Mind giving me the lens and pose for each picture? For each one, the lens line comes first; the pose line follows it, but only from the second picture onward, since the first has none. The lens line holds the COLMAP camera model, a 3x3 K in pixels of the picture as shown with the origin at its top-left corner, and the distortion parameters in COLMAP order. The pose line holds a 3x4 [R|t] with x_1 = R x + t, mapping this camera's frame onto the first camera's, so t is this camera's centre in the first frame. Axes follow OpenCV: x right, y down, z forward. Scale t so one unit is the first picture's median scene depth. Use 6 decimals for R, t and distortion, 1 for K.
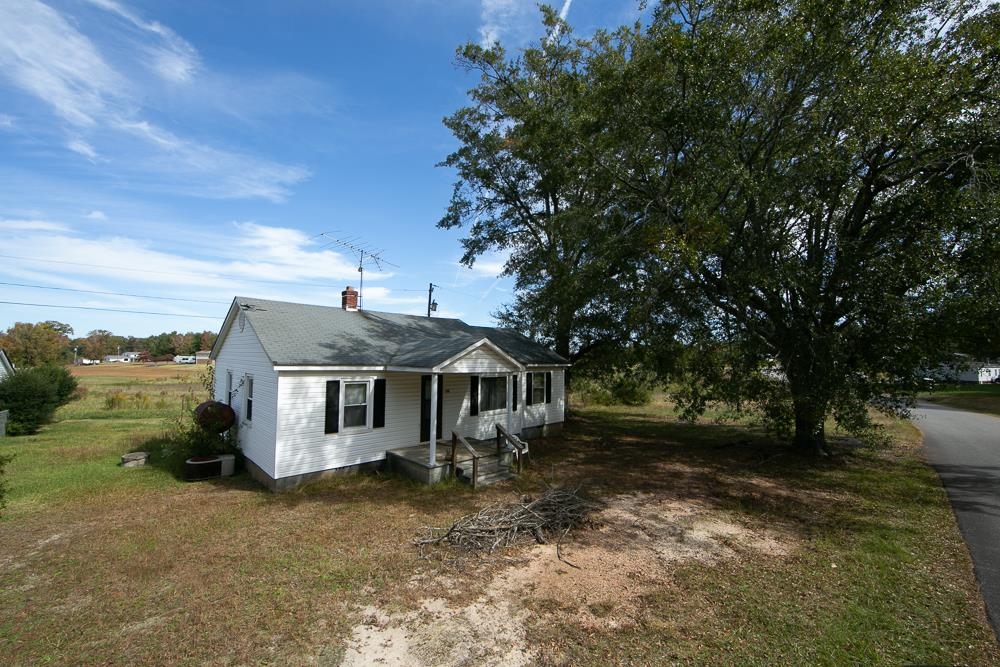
lens RADIAL K [[399.3, 0, 500.0], [0, 399.3, 333.5], [0, 0, 1]] dist [0.000957, 0.000499]
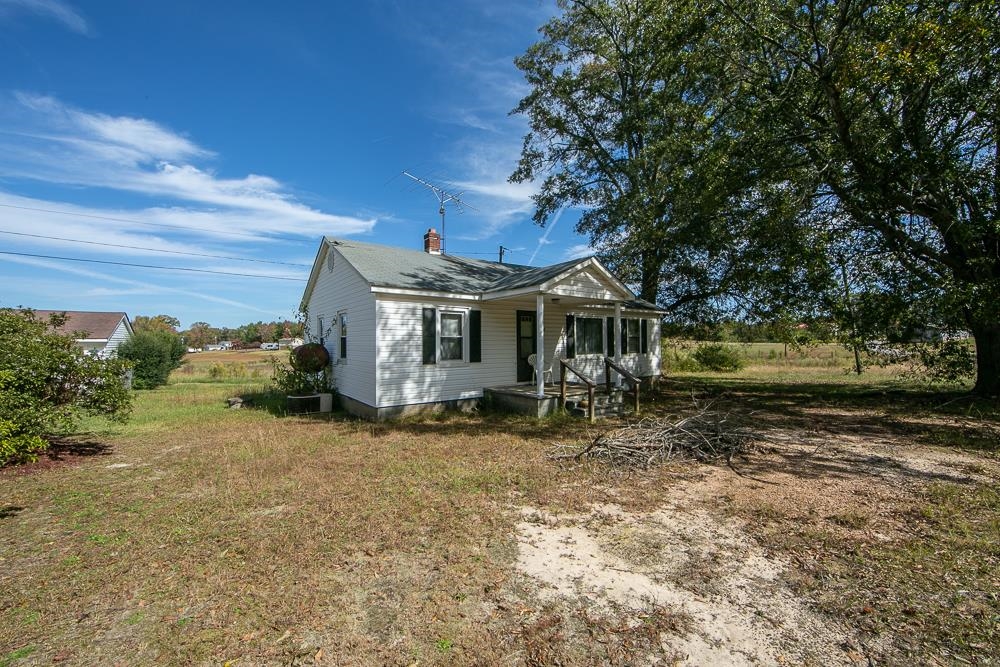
lens RADIAL K [[398.2, 0, 500.0], [0, 398.2, 333.5], [0, 0, 1]] dist [-0.002609, -0.000217]
pose [[0.989925, -0.022835, -0.139742, -0.107719], [0.027579, 0.999104, 0.032108, 0.129555], [0.138884, -0.035639, 0.989667, 0.090728]]
